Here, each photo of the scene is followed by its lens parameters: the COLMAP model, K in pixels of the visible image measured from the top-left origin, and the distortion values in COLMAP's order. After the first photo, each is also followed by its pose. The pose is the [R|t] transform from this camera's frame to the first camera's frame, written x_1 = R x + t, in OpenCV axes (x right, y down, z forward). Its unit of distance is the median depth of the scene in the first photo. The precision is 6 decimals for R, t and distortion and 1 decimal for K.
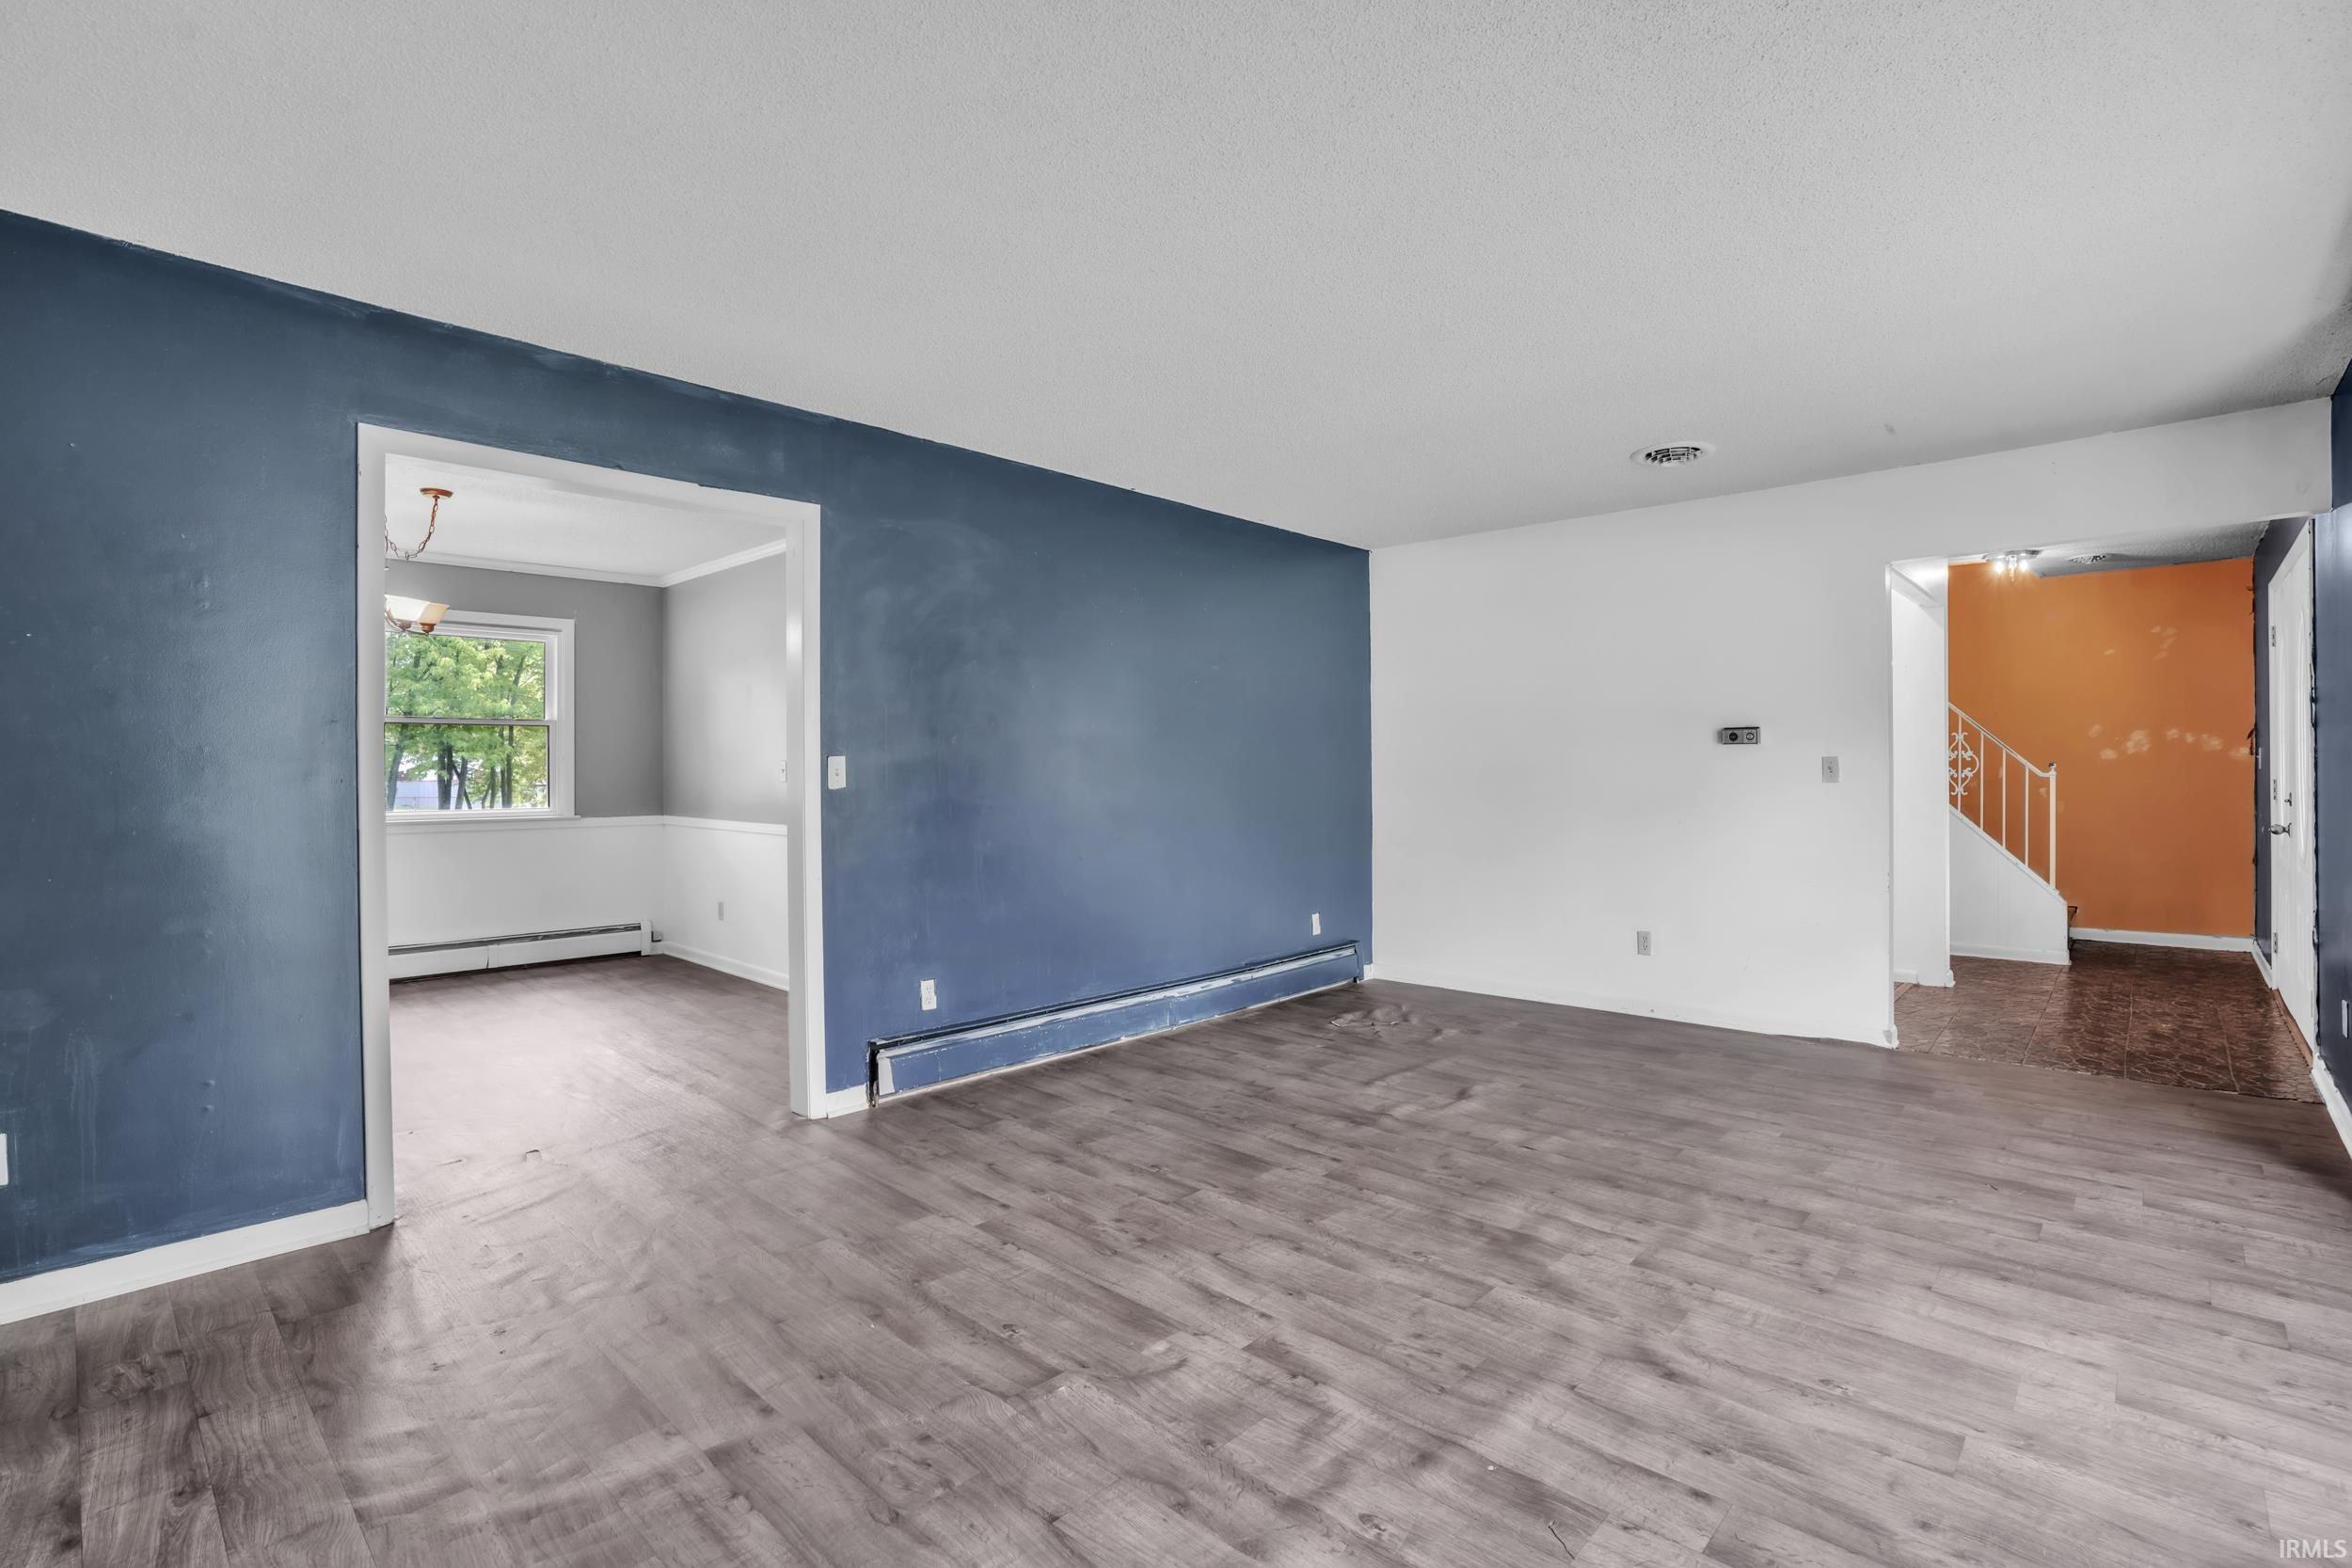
lens RADIAL K [[1086.4, 0, 1192.0], [0, 1086.4, 765.2], [0, 0, 1]] dist [-0.045724, 0.013779]
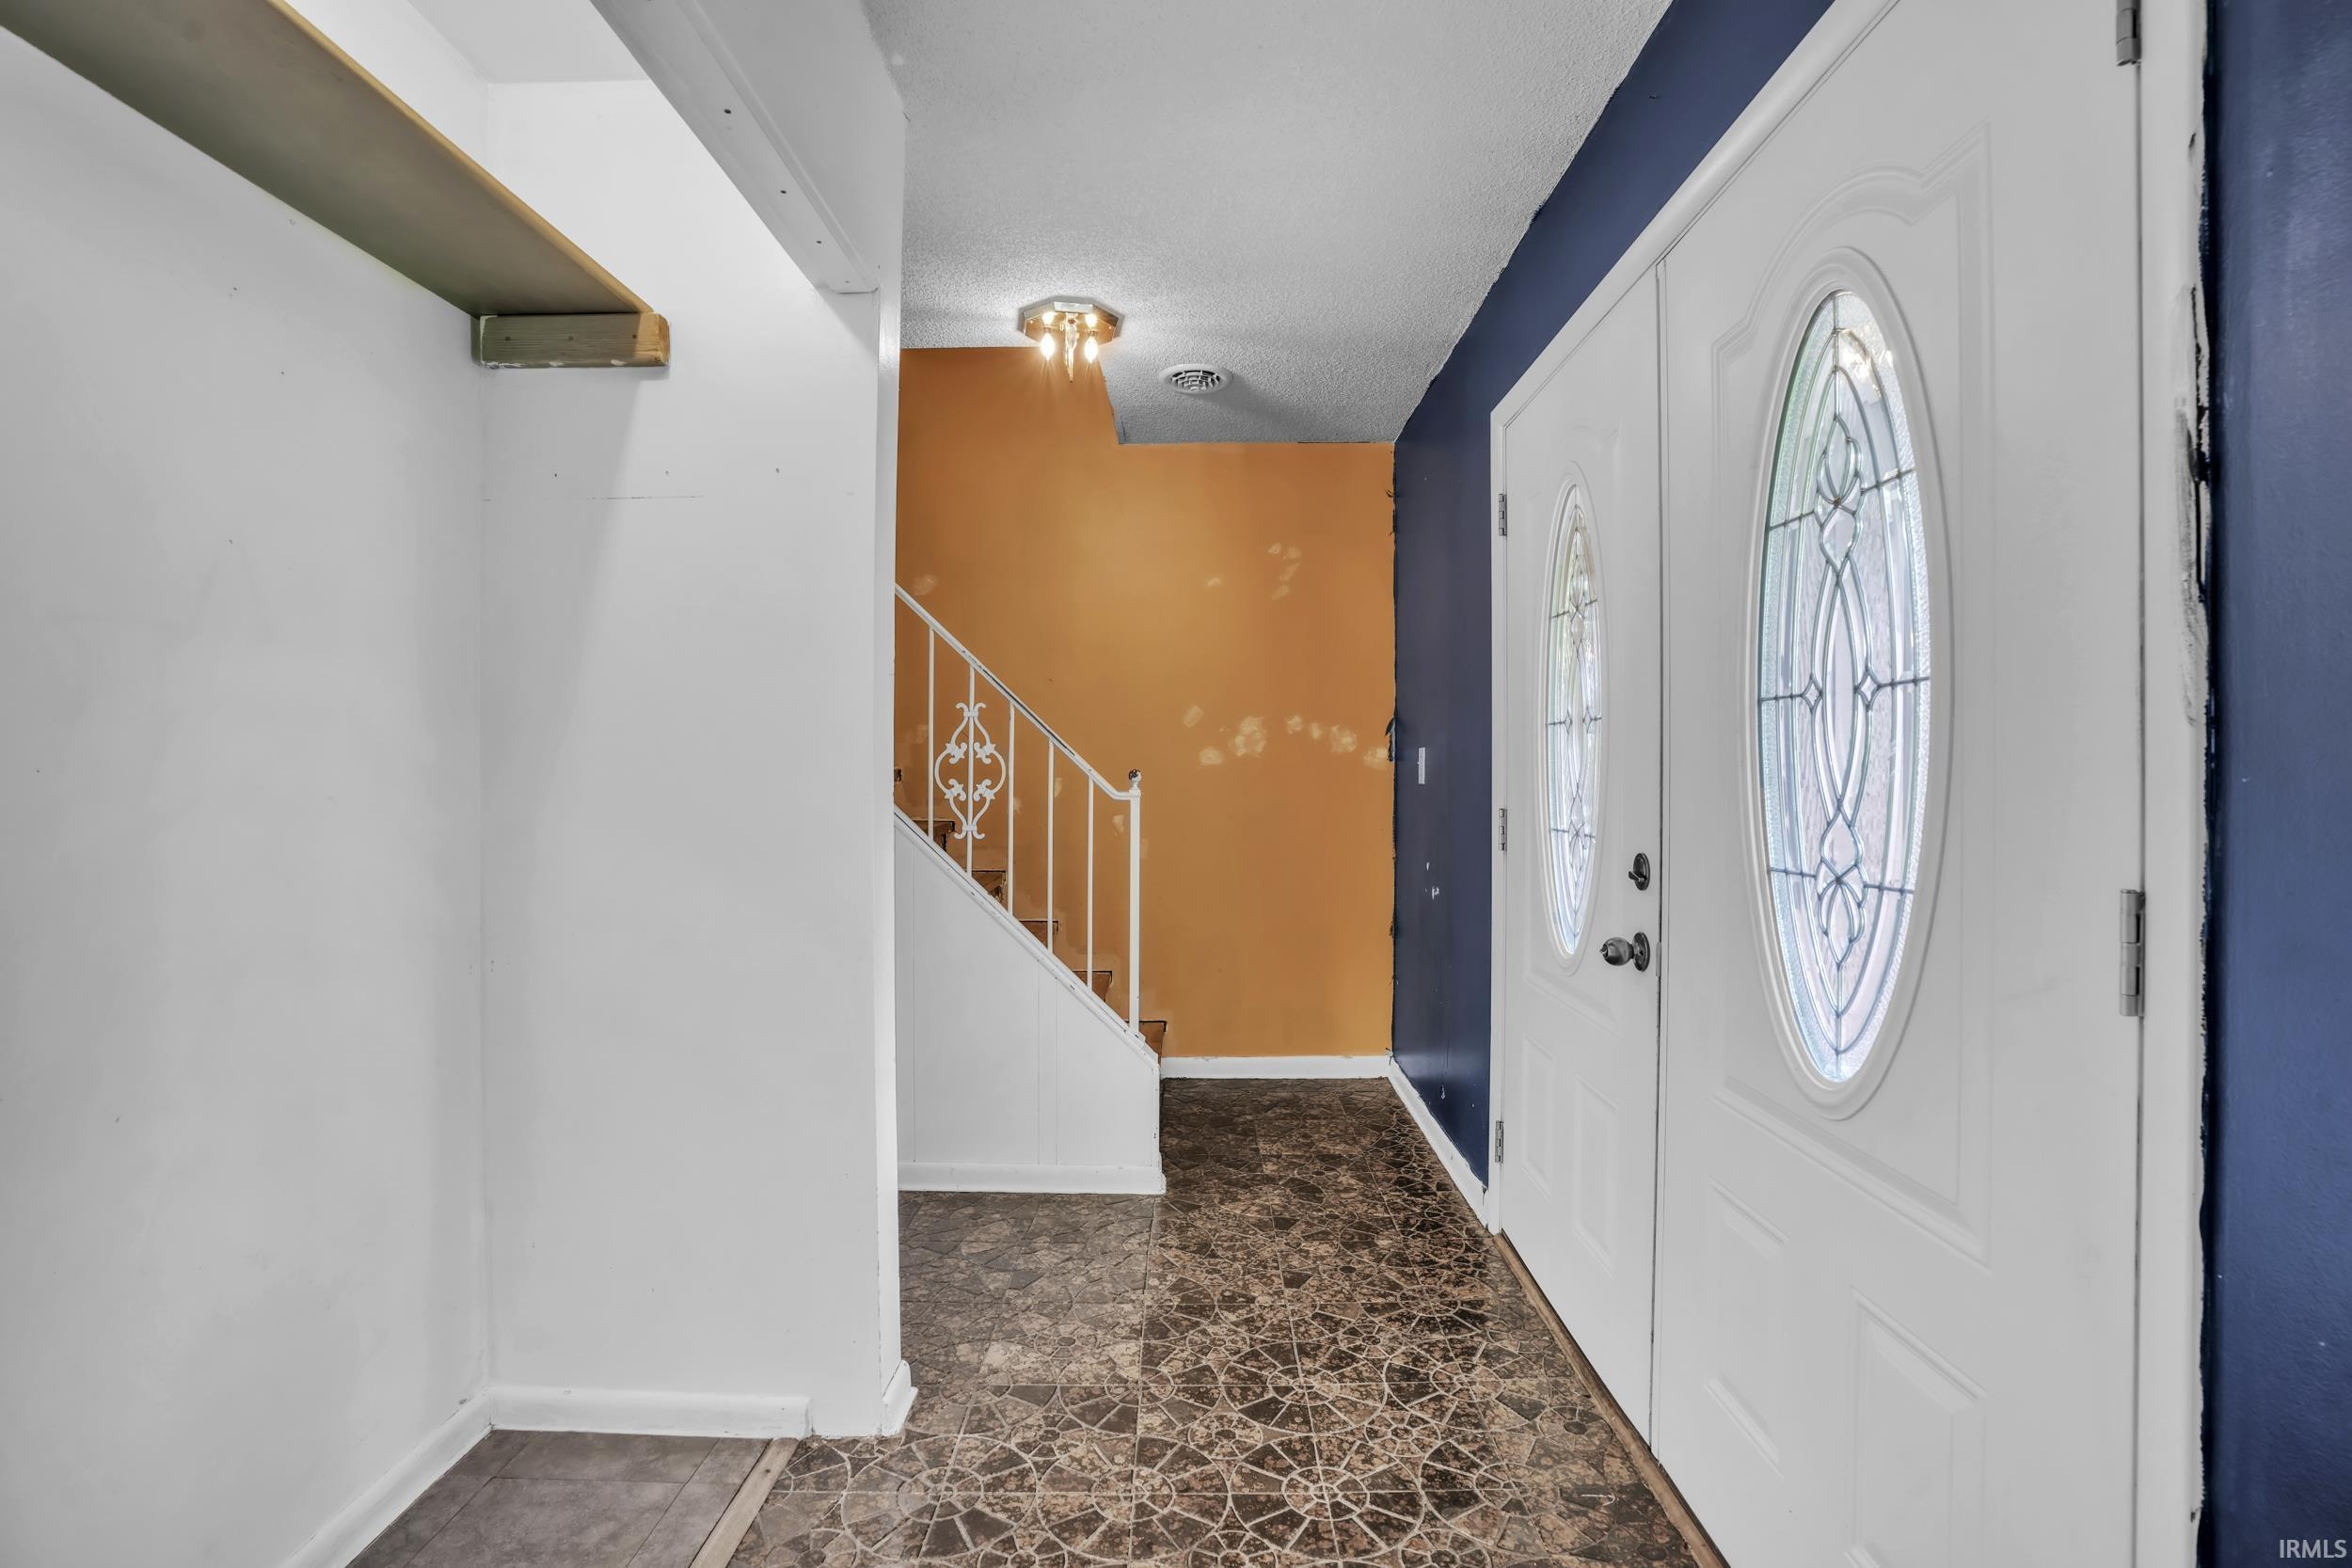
lens RADIAL K [[1086.4, 0, 1178.2], [0, 1086.4, 782.0], [0, 0, 1]] dist [-0.045724, 0.013779]
pose [[0.745822, 0.001134, 0.666144, 0.544367], [-0.008971, 0.999925, 0.008342, -0.001611], [-0.666084, -0.012198, 0.745777, 0.676822]]
